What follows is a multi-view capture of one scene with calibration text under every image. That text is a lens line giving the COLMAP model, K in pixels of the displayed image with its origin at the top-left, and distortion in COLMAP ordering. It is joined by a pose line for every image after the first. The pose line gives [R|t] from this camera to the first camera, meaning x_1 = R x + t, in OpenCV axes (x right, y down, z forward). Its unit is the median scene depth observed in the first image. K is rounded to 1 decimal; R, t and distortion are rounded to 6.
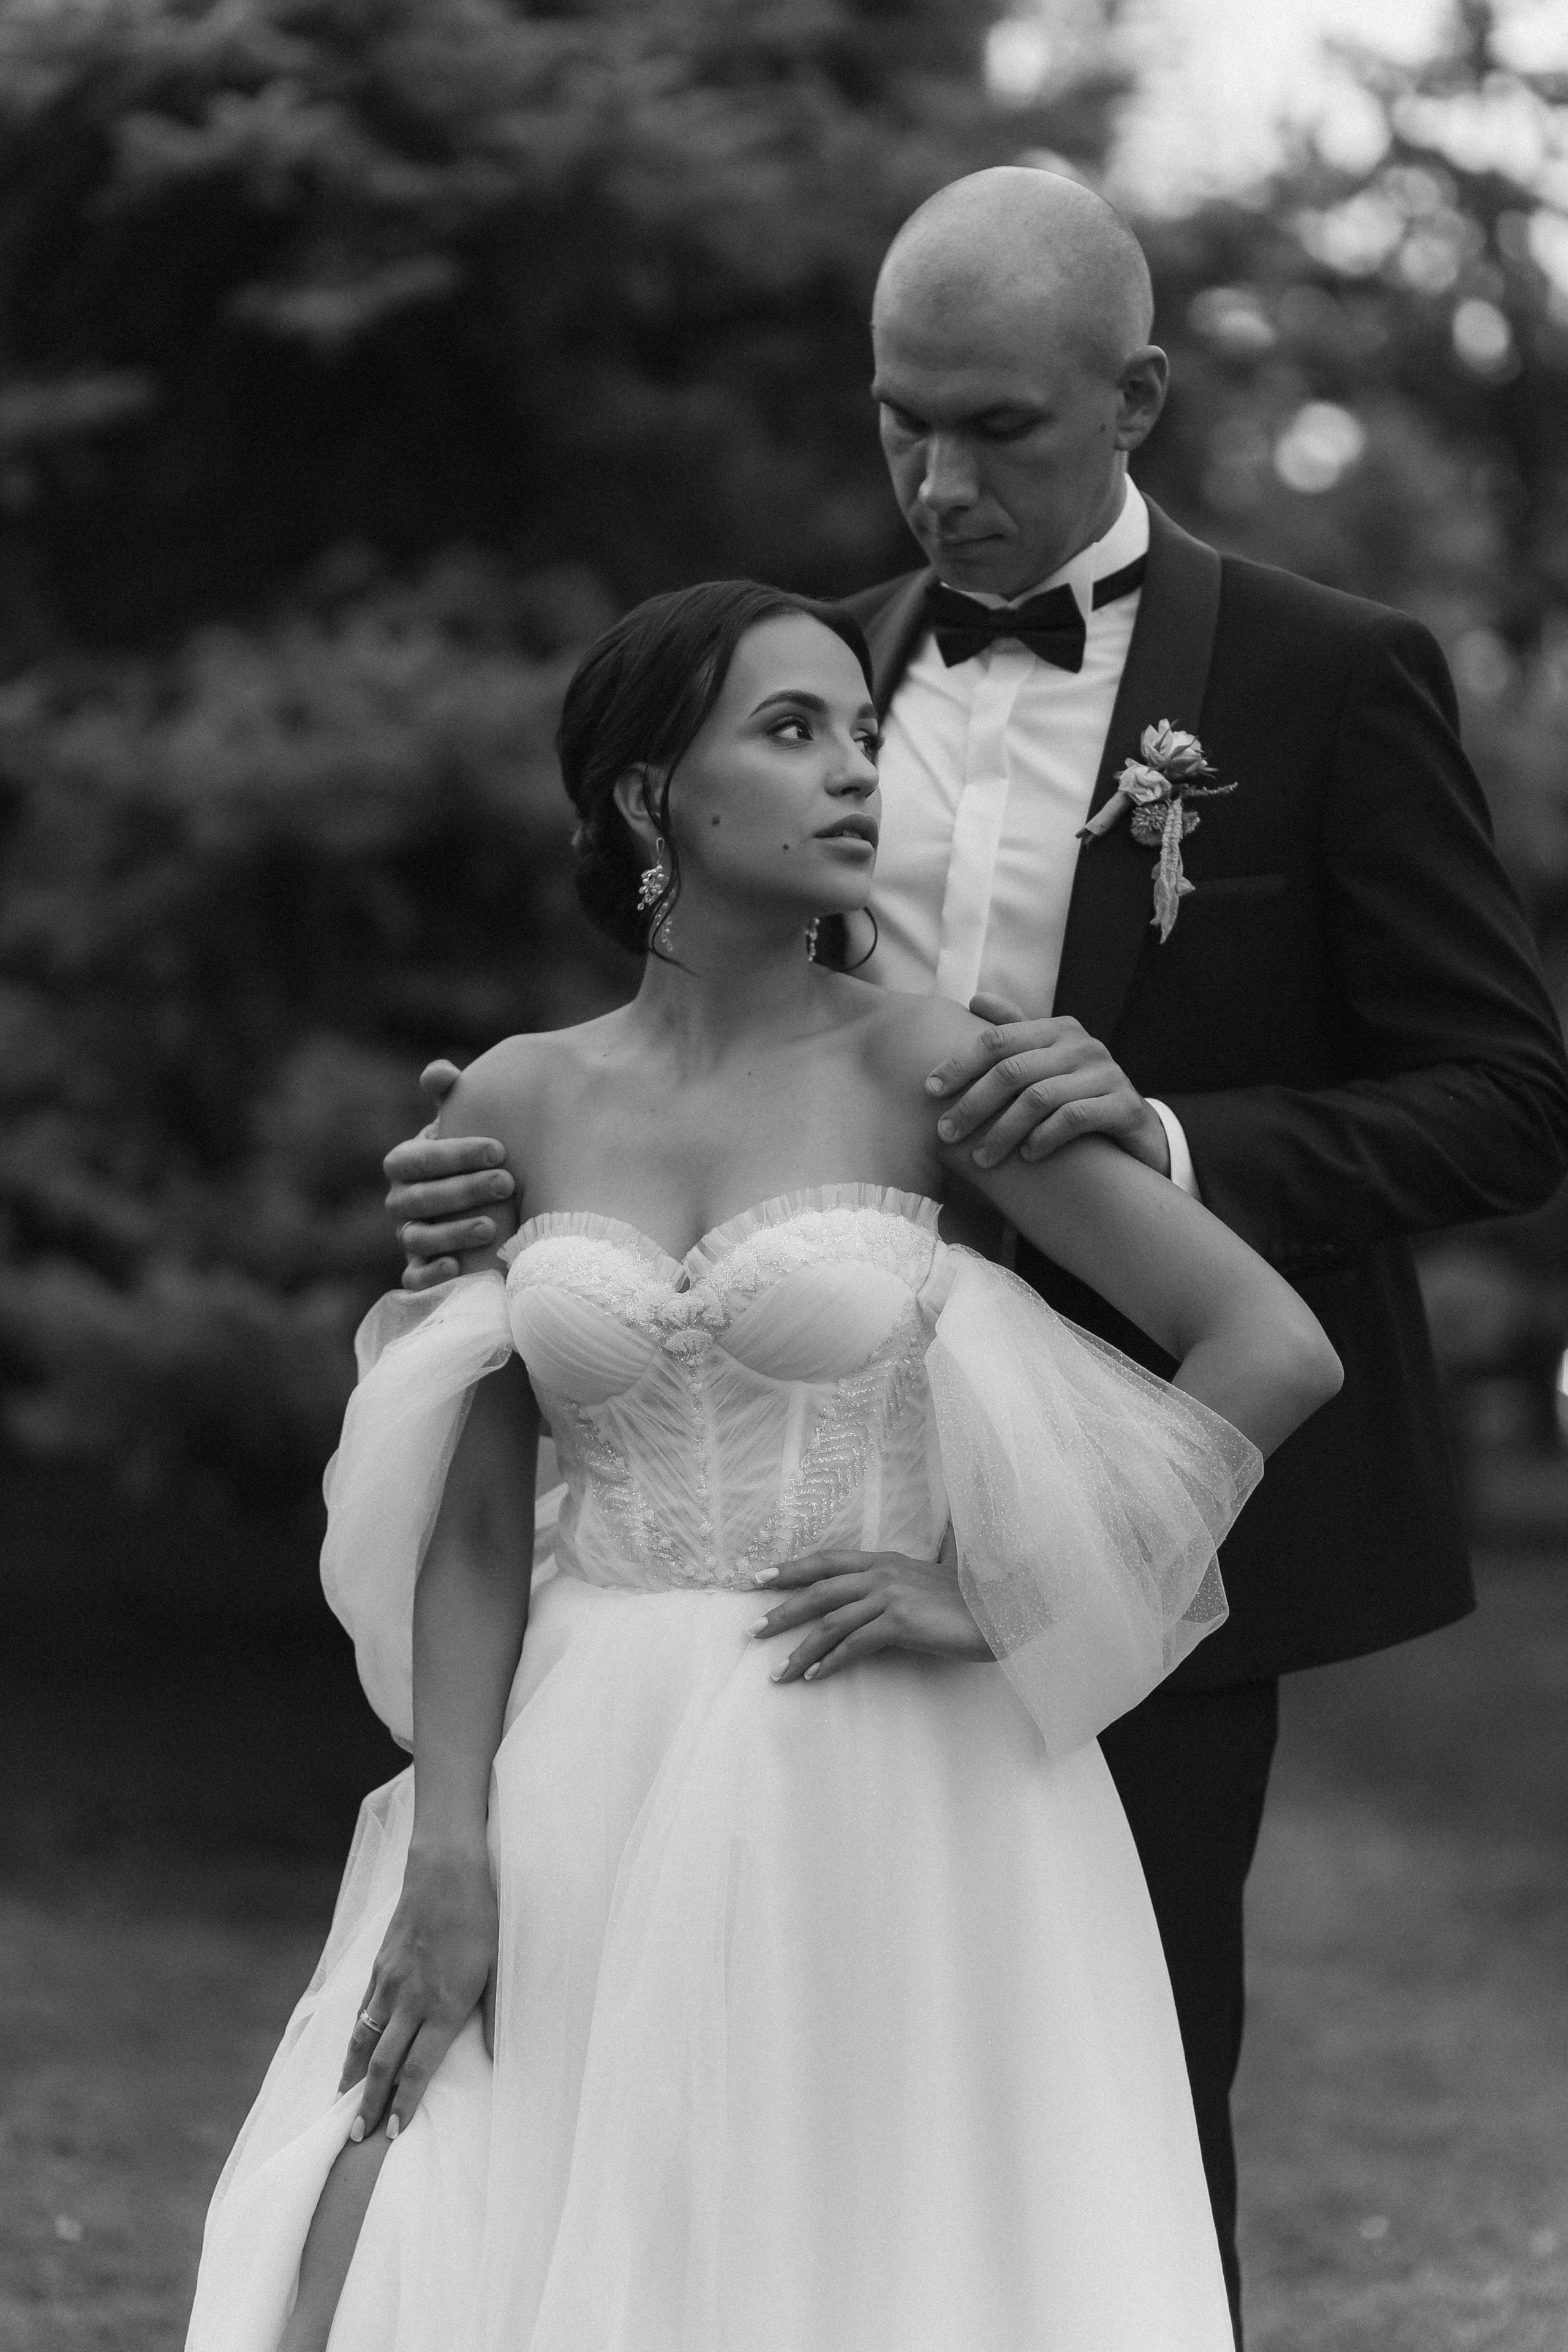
lens RADIAL K [[5473.3, 0, 714.4], [0, 5473.3, 1172.8], [0, 0, 1]] dist [-0.055390, 0.159741]
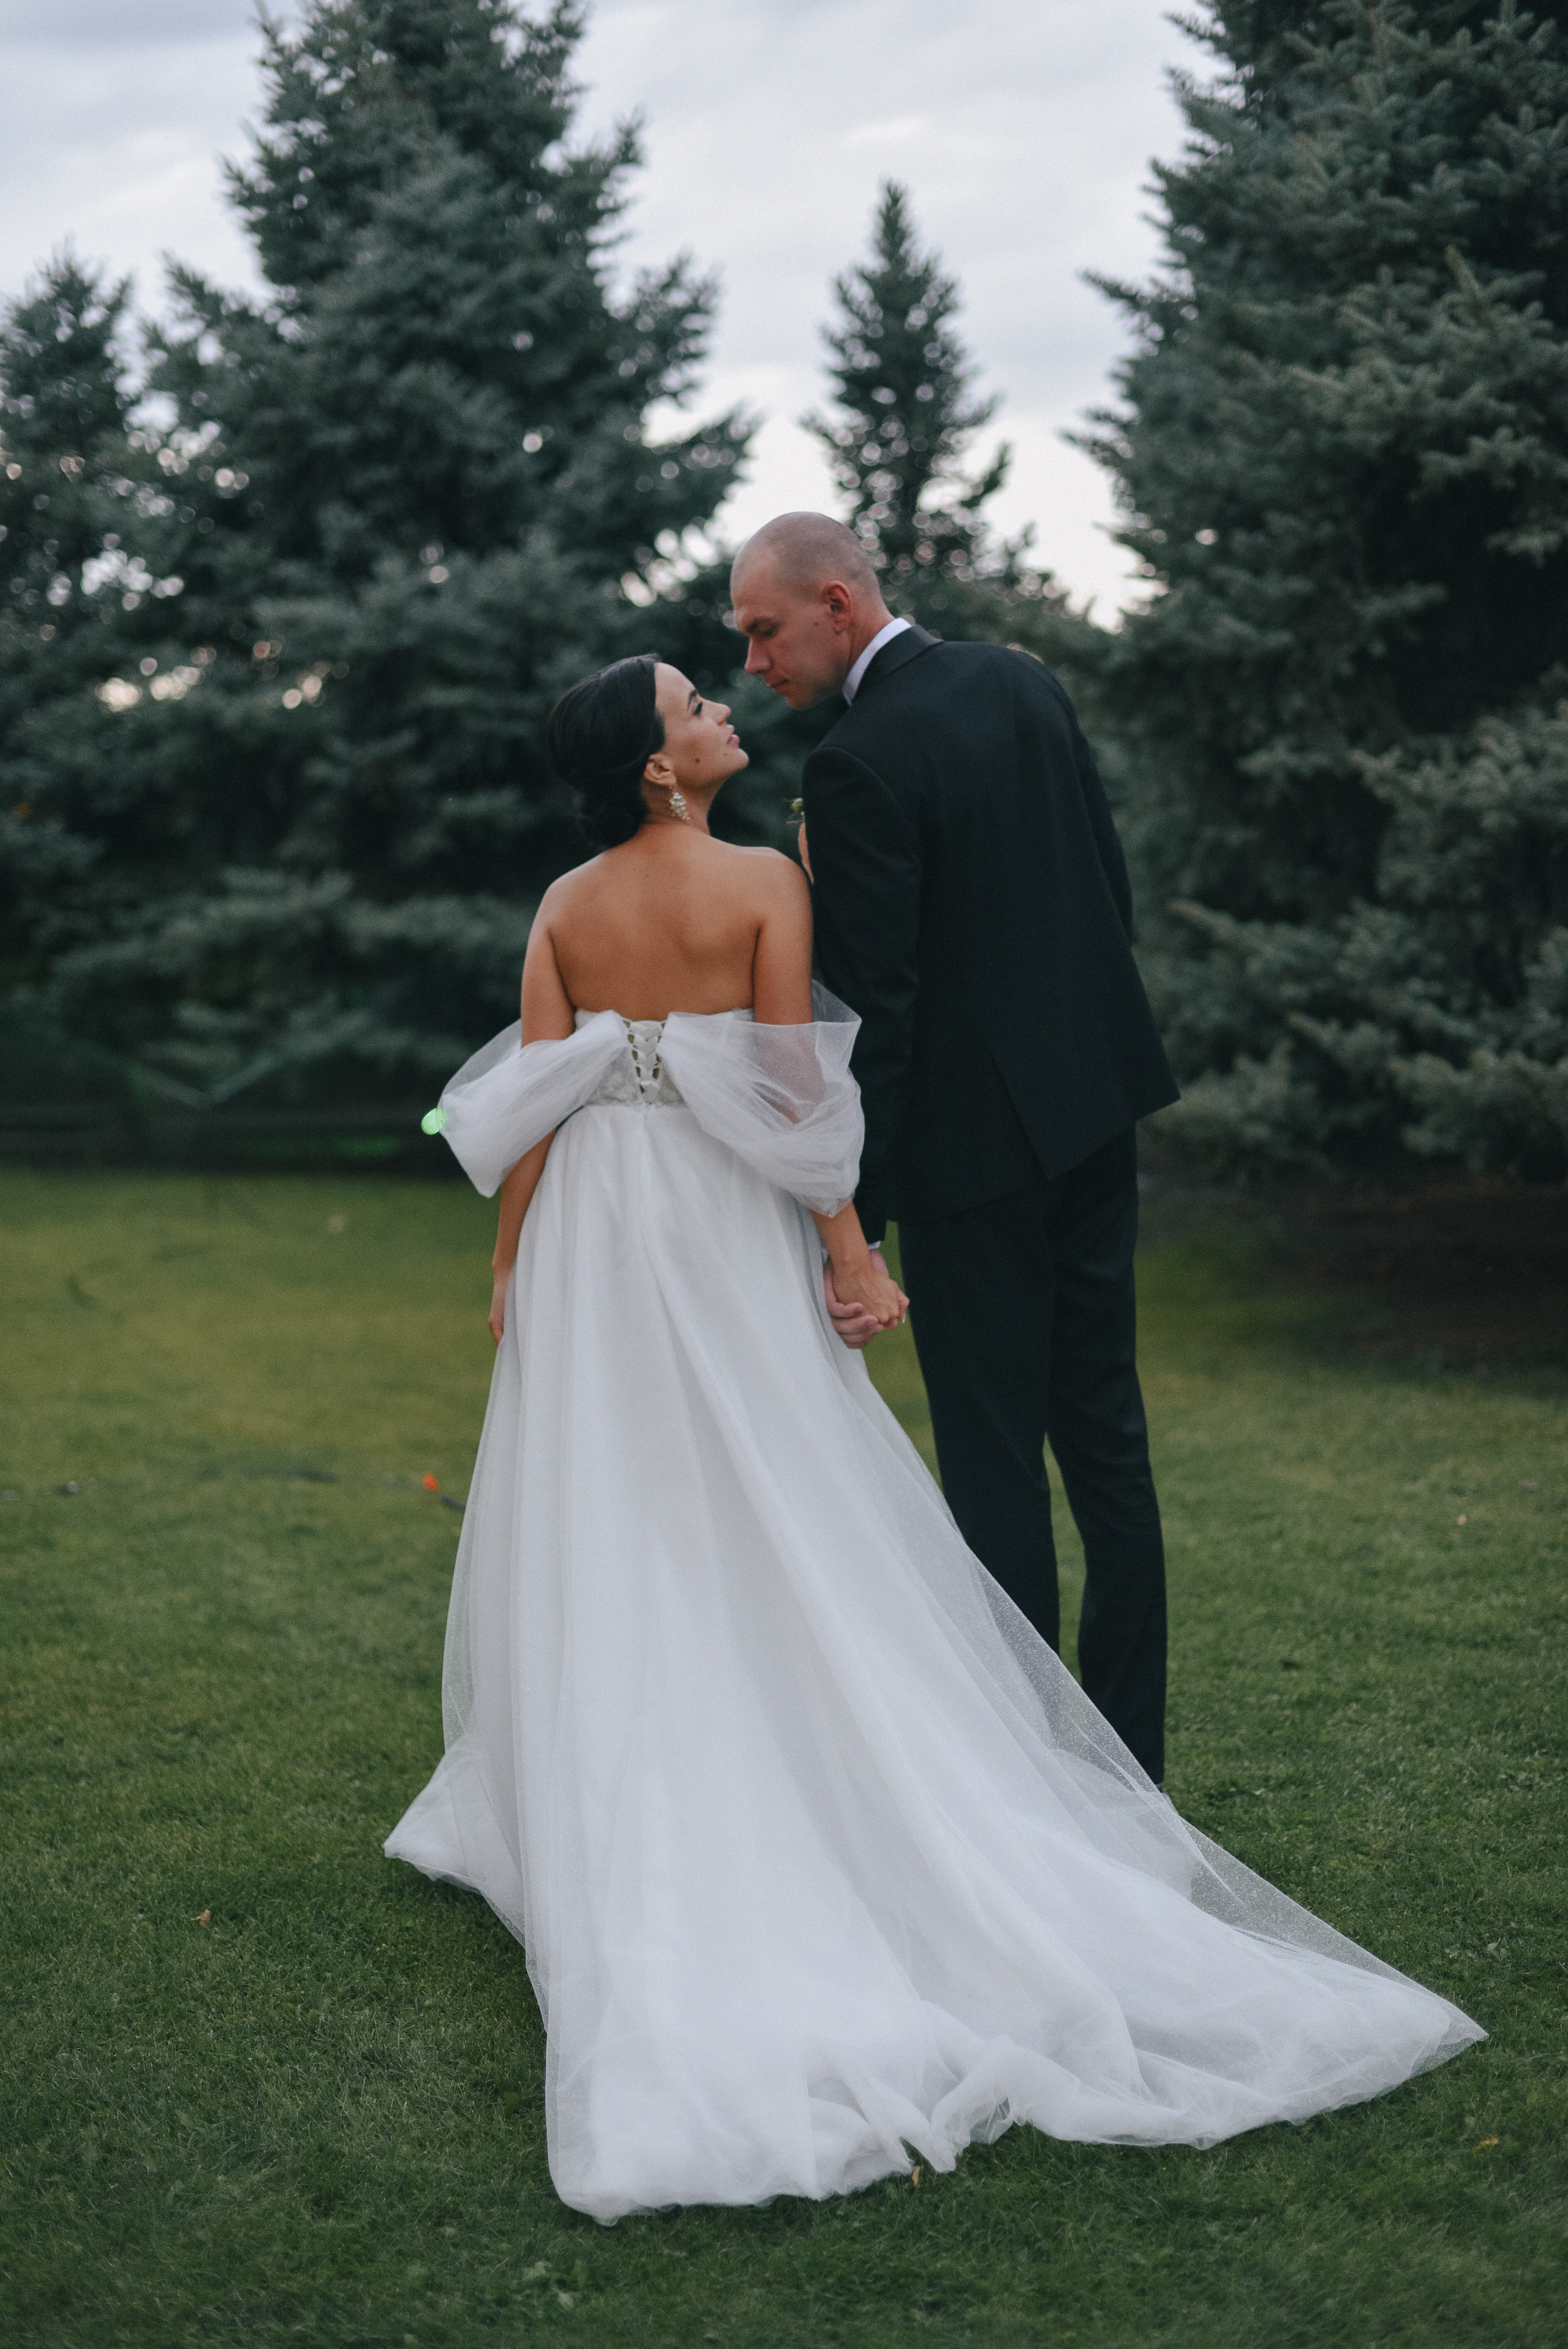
lens RADIAL K [[3416.0, 0, 779.6], [0, 3416.0, 1135.7], [0, 0, 1]] dist [-0.131588, 0.121543]
pose [[0.954738, -0.053089, -0.292674, 0.010565], [0.060777, 0.998003, 0.017230, 0.011000], [0.291174, -0.034238, 0.956057, -0.202813]]
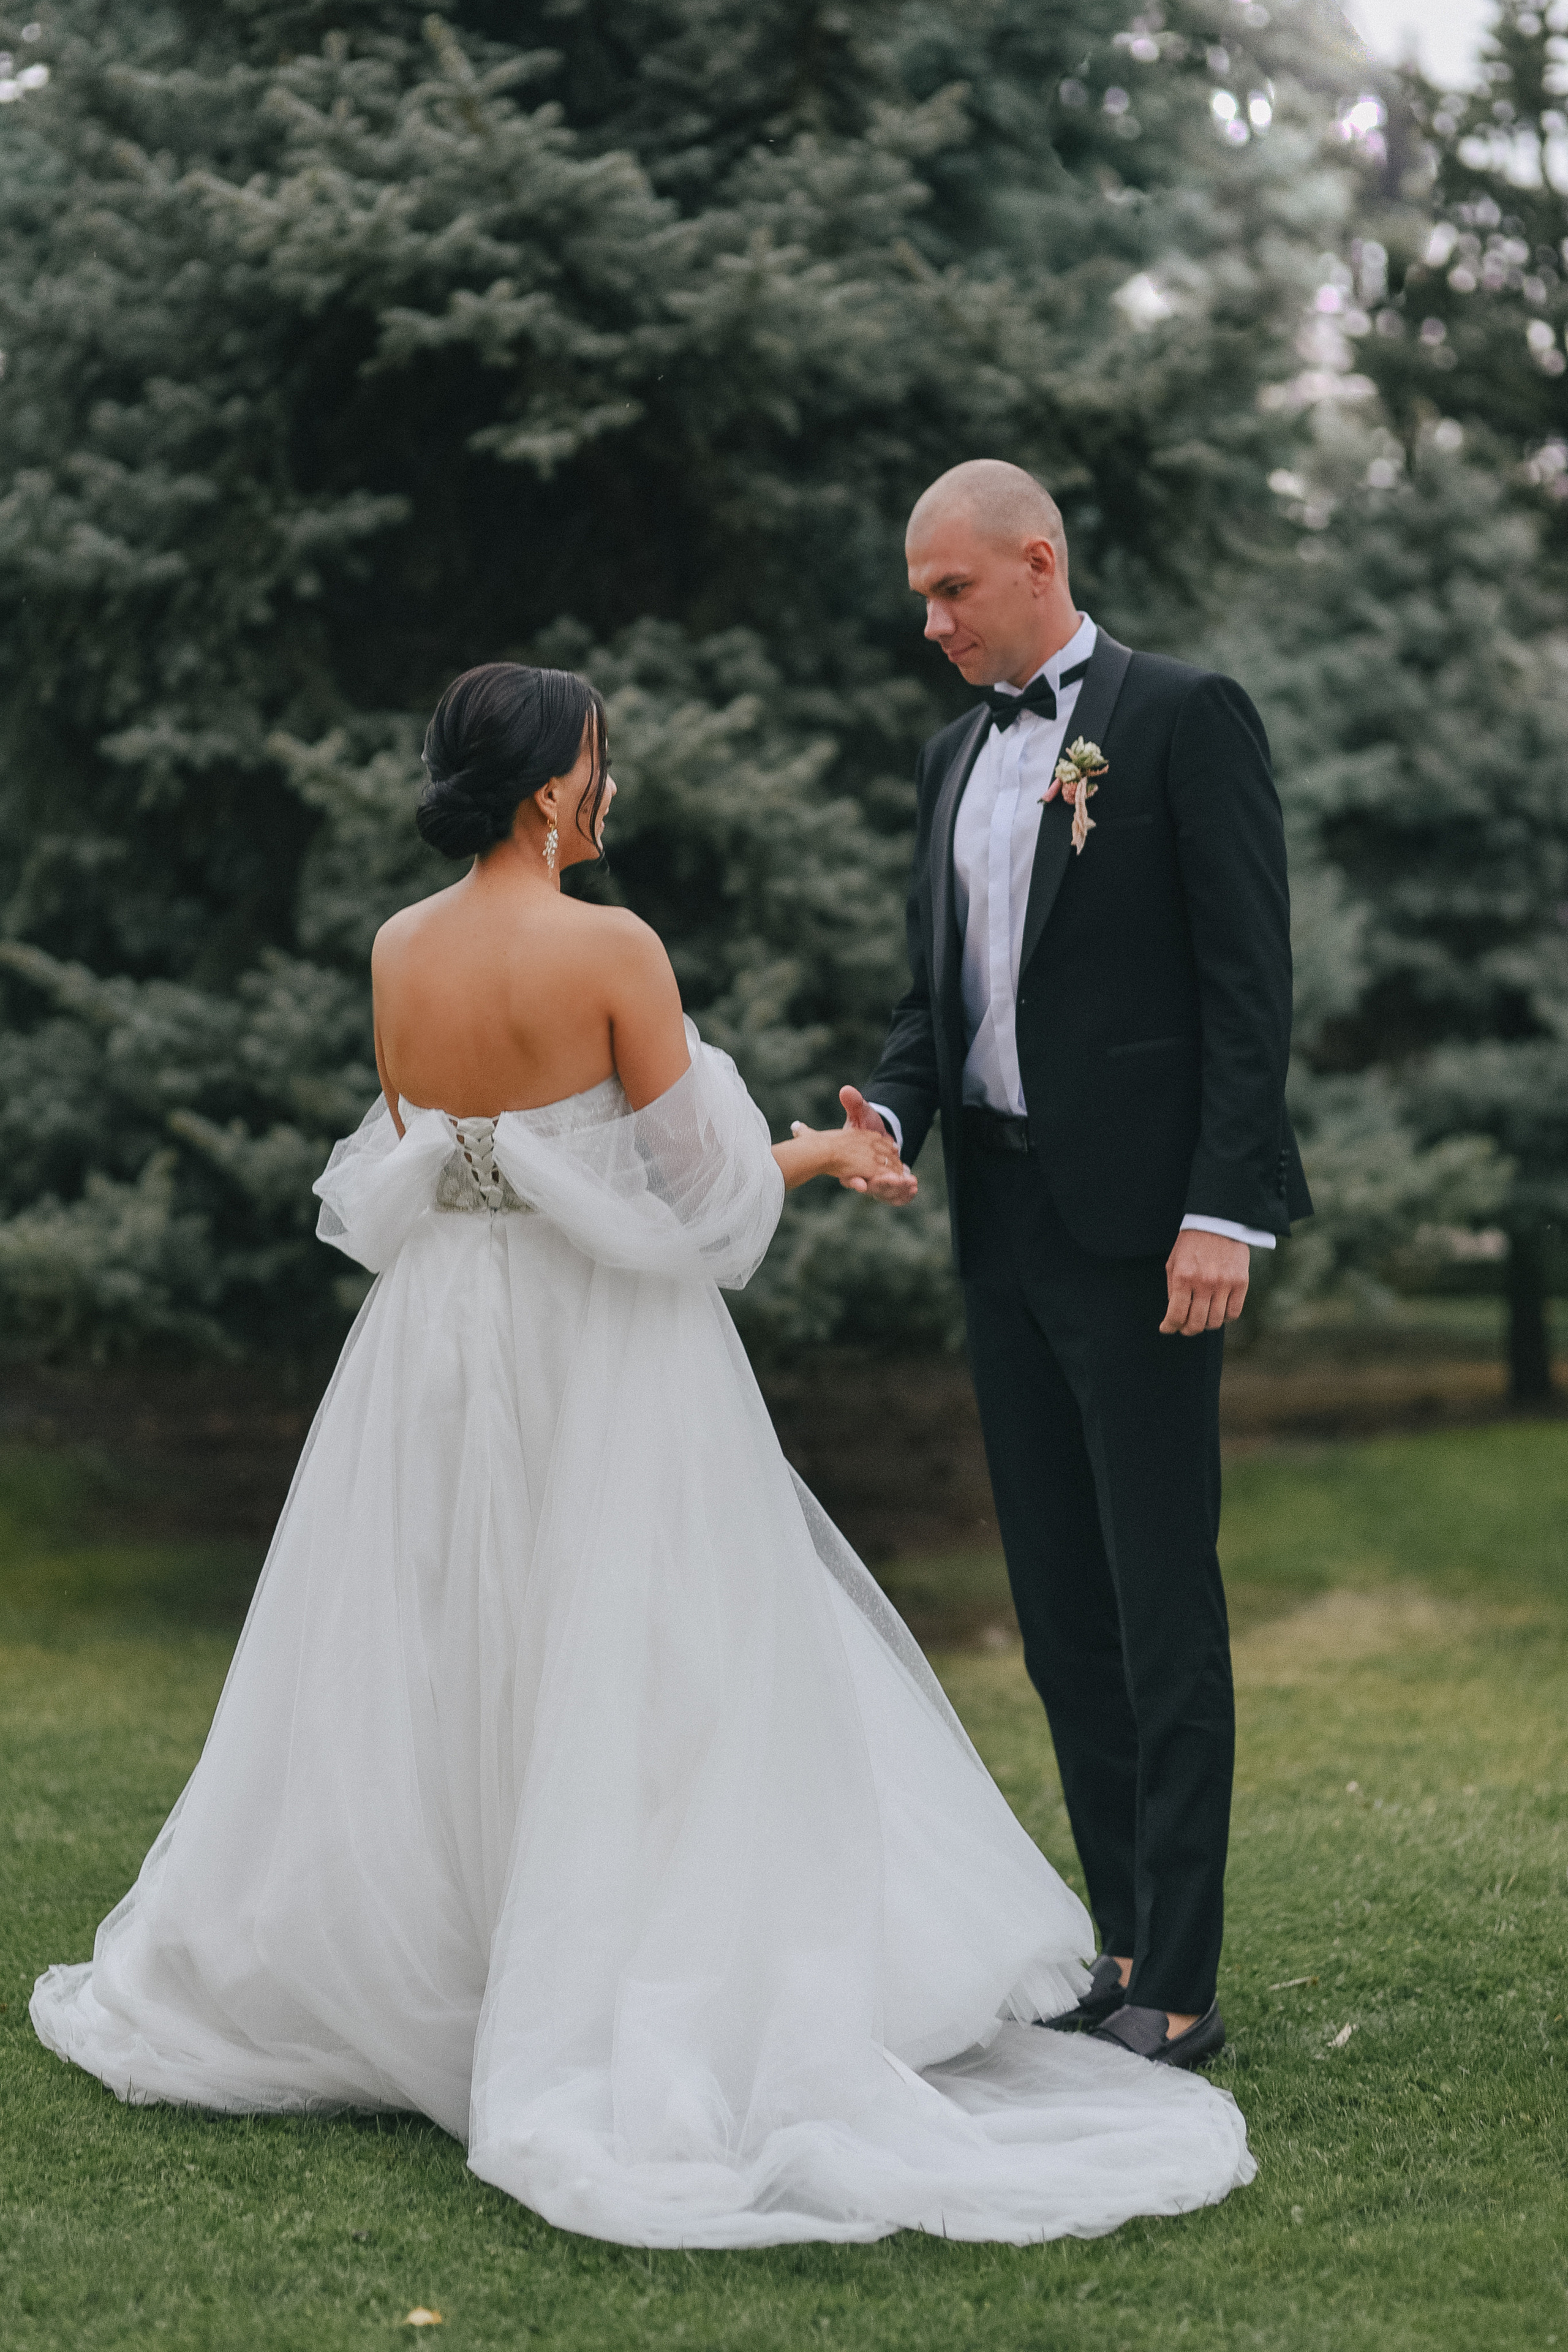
lens RADIAL K [[5705.2, 0, 737.9], [0, 5705.2, 1127.2], [0, 0, 1]] dist [-0.027388, 0.089473]
pose [[0.998764, -0.042220, -0.026217, 0.005273], [0.042038, 0.999088, -0.007458, 0.019521], [0.026508, 0.006347, 0.999628, -0.382014]]
